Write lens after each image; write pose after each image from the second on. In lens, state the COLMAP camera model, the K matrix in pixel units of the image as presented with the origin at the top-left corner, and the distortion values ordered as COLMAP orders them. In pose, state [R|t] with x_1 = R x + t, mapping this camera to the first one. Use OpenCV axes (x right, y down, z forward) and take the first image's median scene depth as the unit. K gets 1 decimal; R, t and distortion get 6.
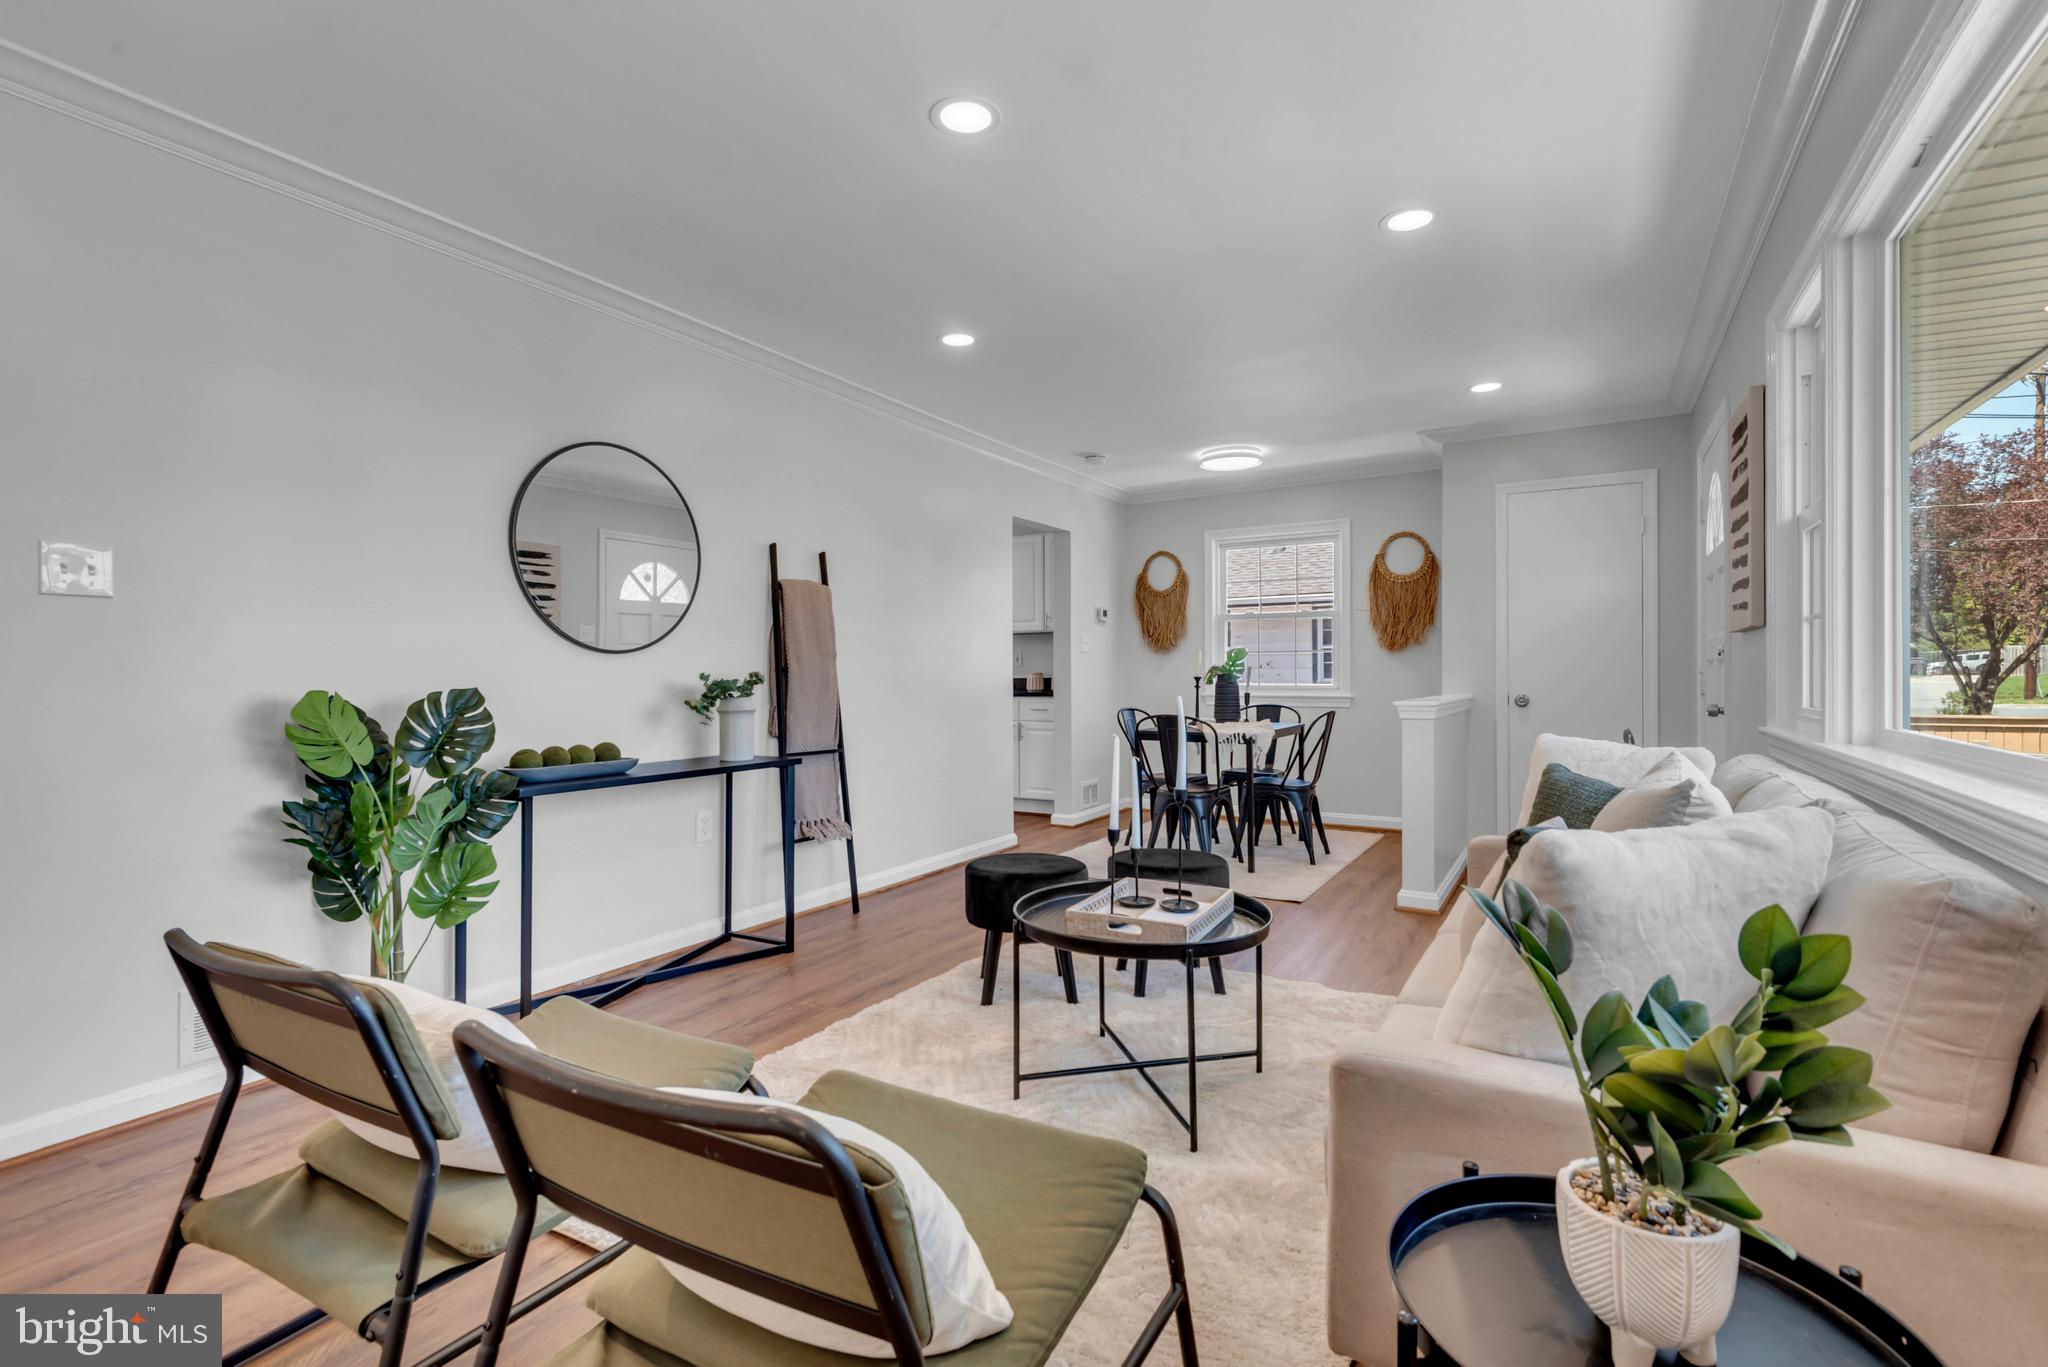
lens RADIAL K [[919.1, 0, 1014.8], [0, 919.1, 672.9], [0, 0, 1]] dist [0.038038, -0.017265]
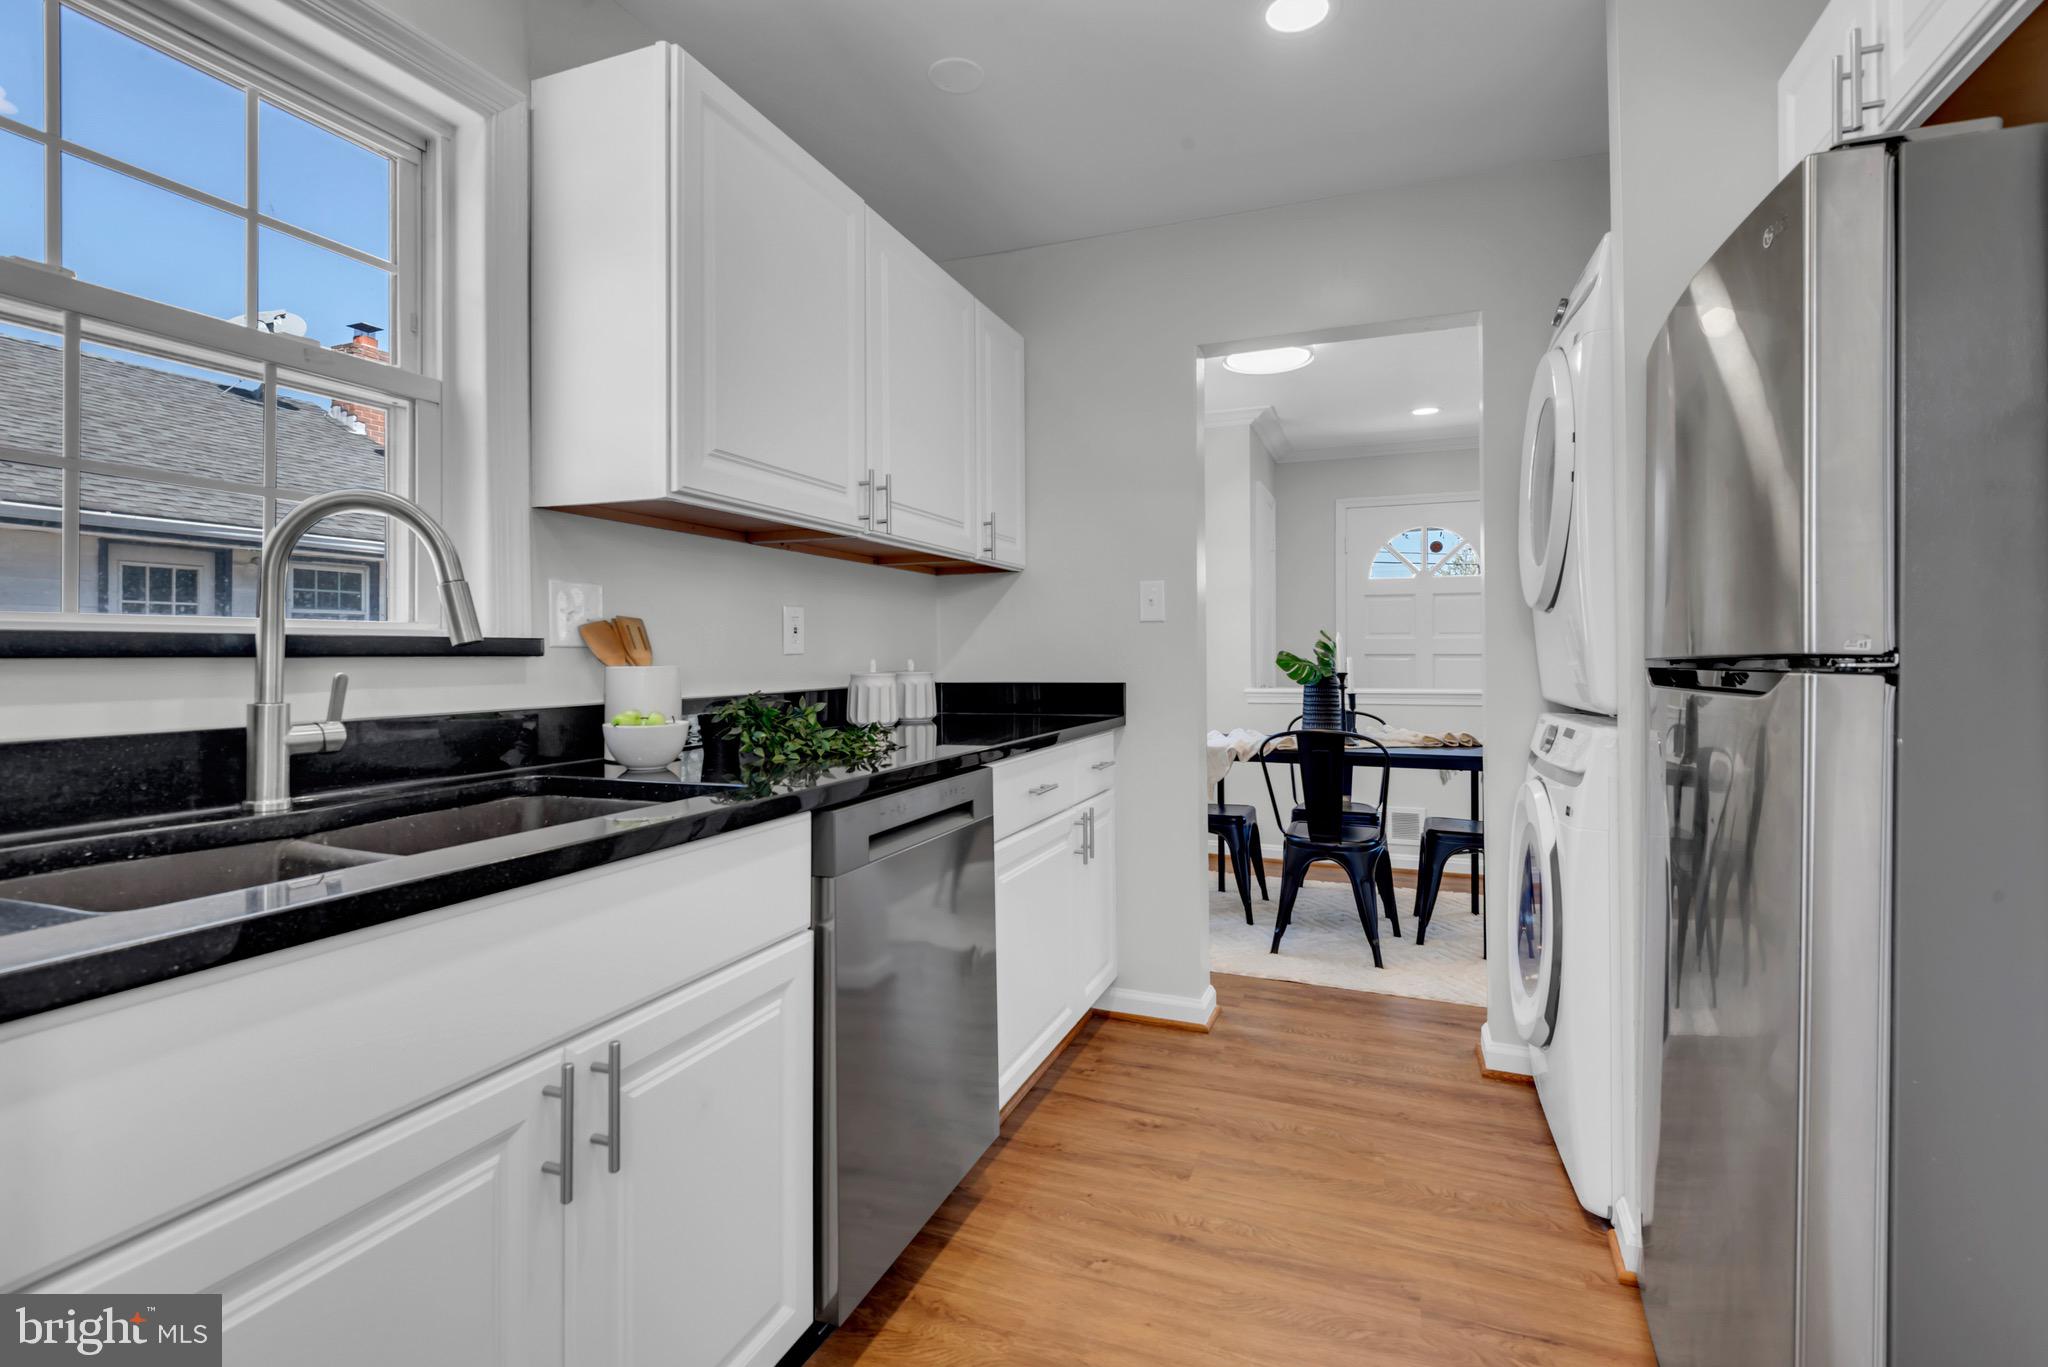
lens RADIAL K [[924.2, 0, 1010.7], [0, 924.2, 651.5], [0, 0, 1]] dist [-0.001028, -0.017826]
pose [[-0.140331, 0.012225, 0.990029, -0.423581], [0.005632, 0.999917, -0.011549, -0.004531], [-0.990089, 0.003955, -0.140388, 1.326790]]
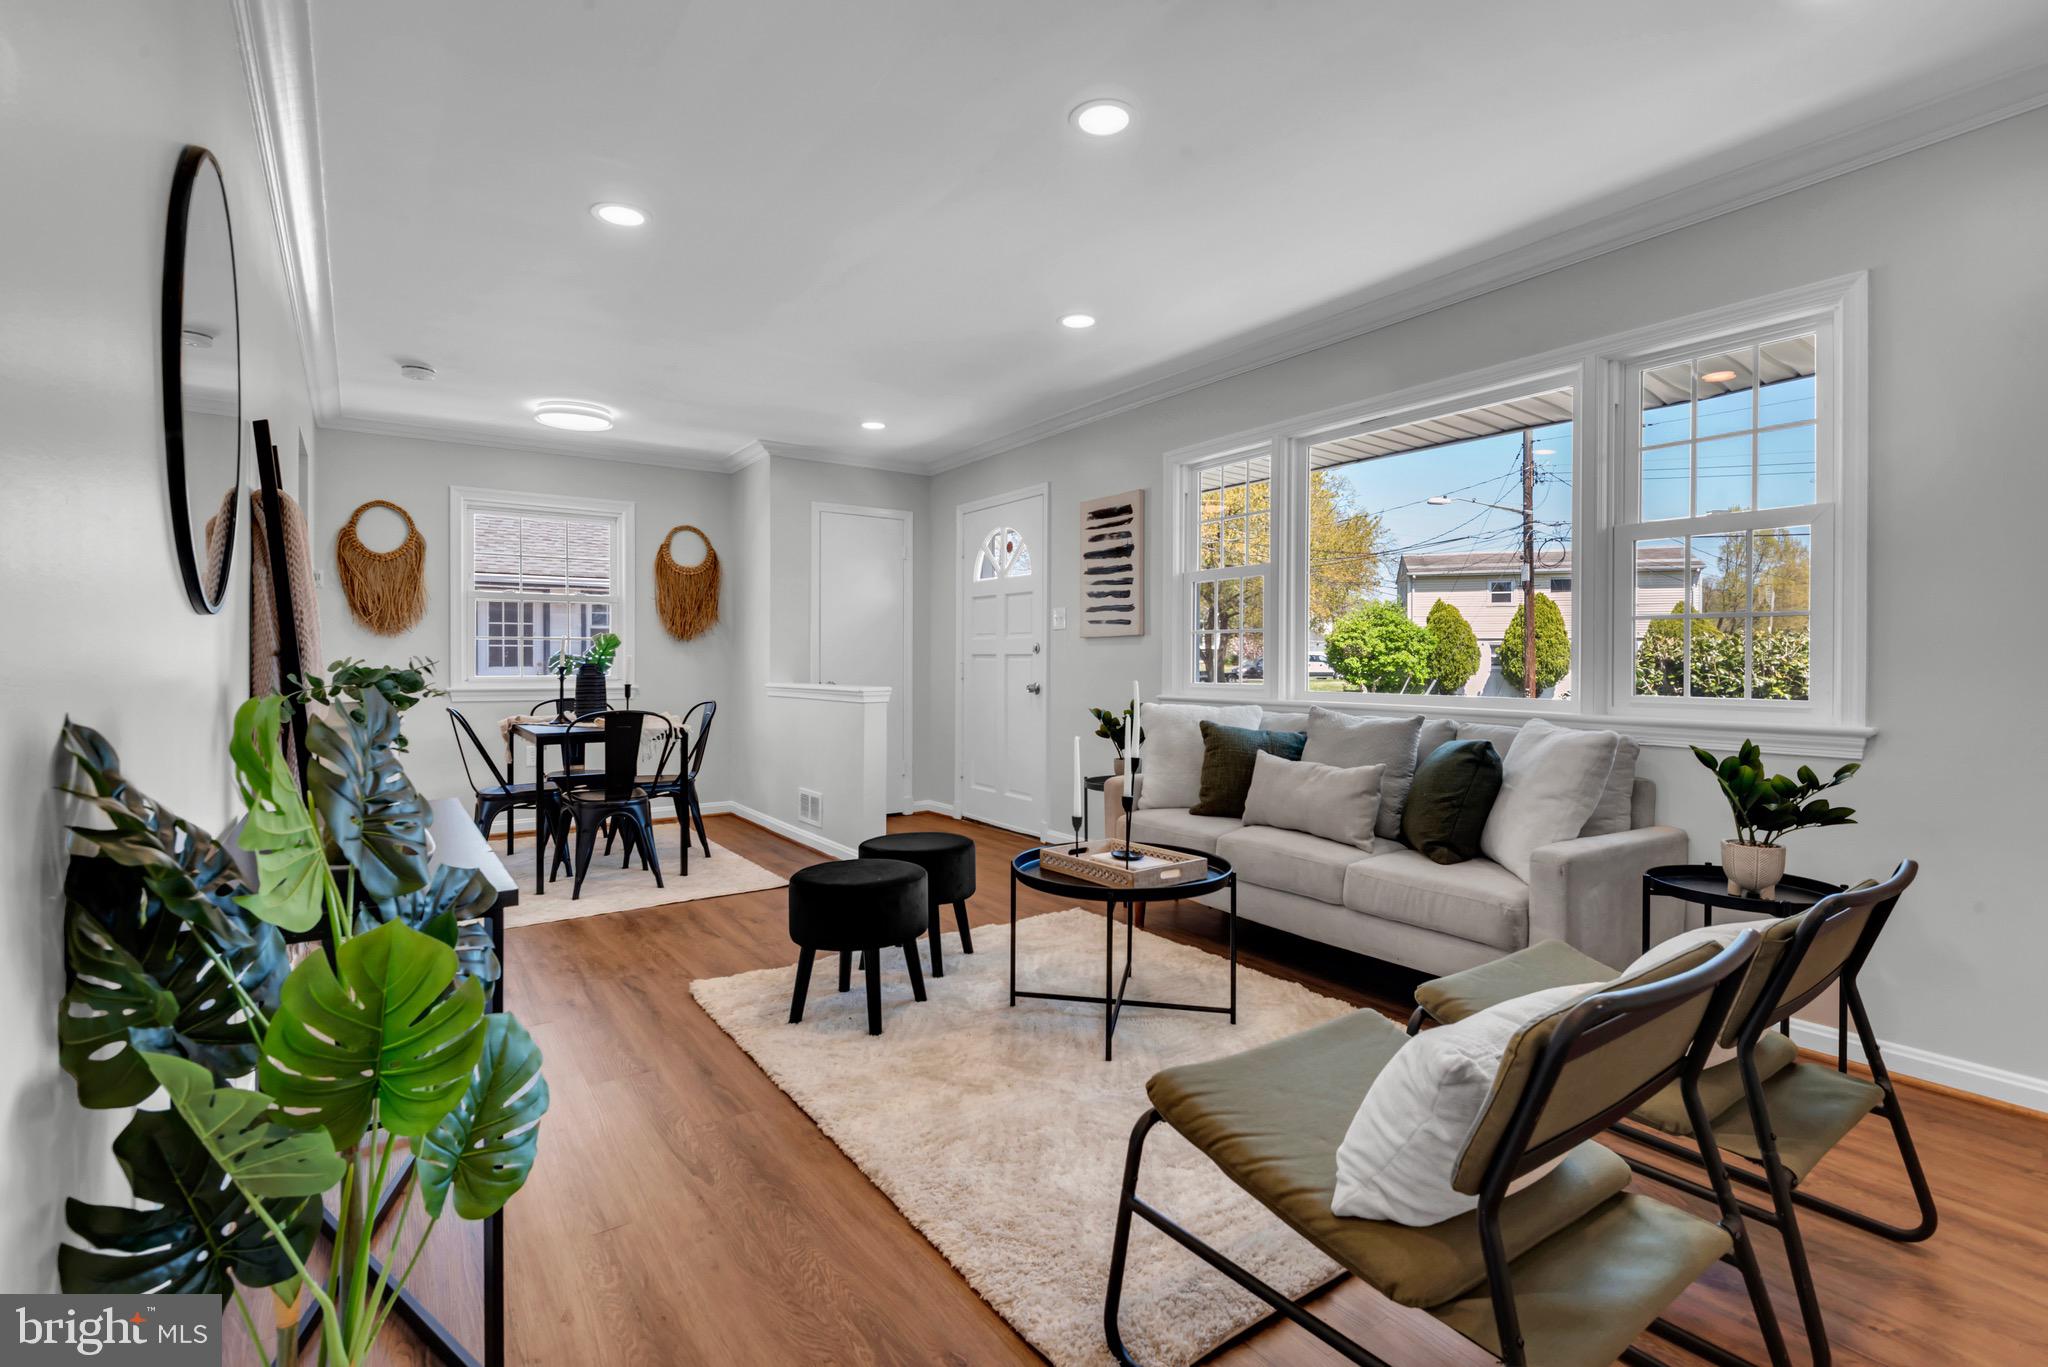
lens RADIAL K [[938.8, 0, 1030.5], [0, 938.8, 667.2], [0, 0, 1]] dist [0.000130, 0.000228]
pose [[0.401562, -0.000569, 0.915832, -0.417779], [-0.002359, 0.999996, 0.001656, 0.001763], [-0.915829, -0.002825, 0.401559, 0.260990]]
